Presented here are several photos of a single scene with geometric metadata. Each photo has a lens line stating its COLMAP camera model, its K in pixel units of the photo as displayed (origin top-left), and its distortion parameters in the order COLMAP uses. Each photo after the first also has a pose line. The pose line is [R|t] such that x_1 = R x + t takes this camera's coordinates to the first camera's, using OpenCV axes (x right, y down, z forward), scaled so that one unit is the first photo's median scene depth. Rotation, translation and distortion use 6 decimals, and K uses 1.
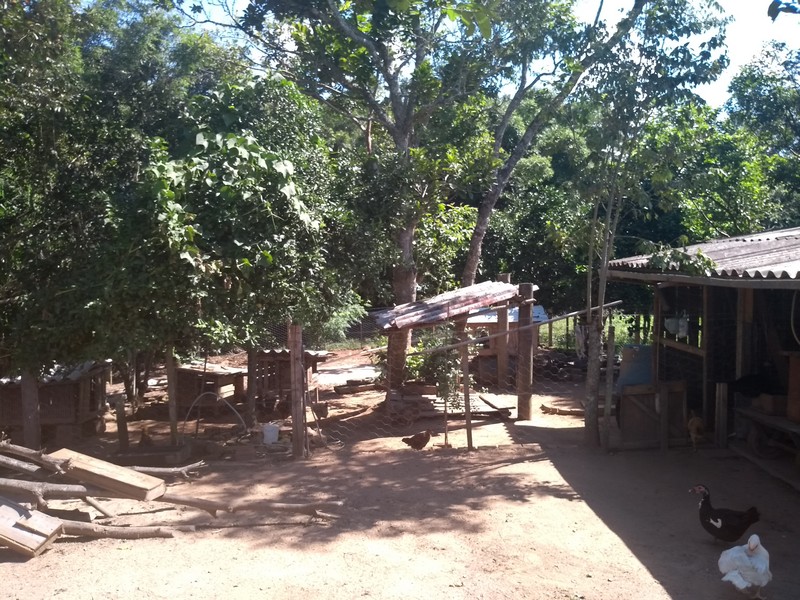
lens RADIAL K [[621.2, 0, 400.0], [0, 621.2, 300.0], [0, 0, 1]] dist [-0.007781, -0.001271]
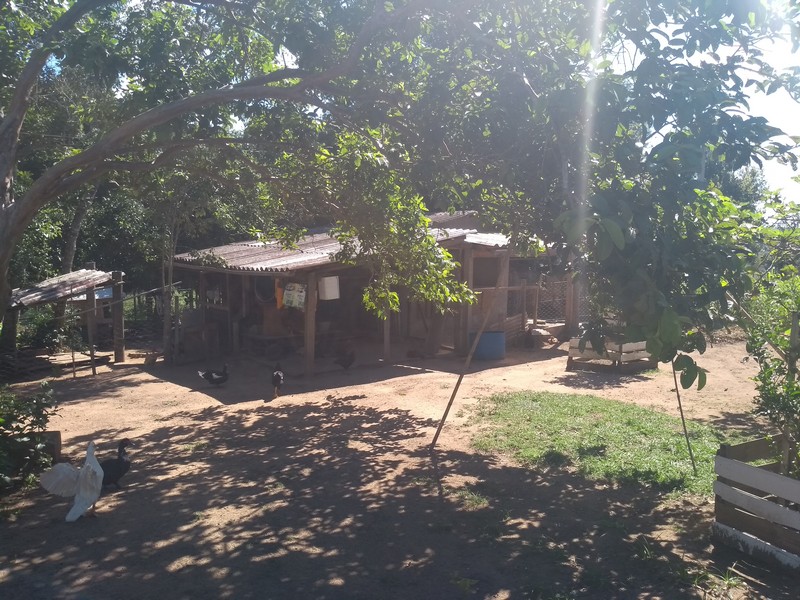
lens RADIAL K [[621.2, 0, 400.0], [0, 621.2, 300.0], [0, 0, 1]] dist [-0.007781, -0.001271]
pose [[0.770040, -0.050163, 0.636021, -0.224095], [0.026542, 0.998560, 0.046621, -0.008867], [-0.637444, -0.019019, 0.770262, -0.583919]]
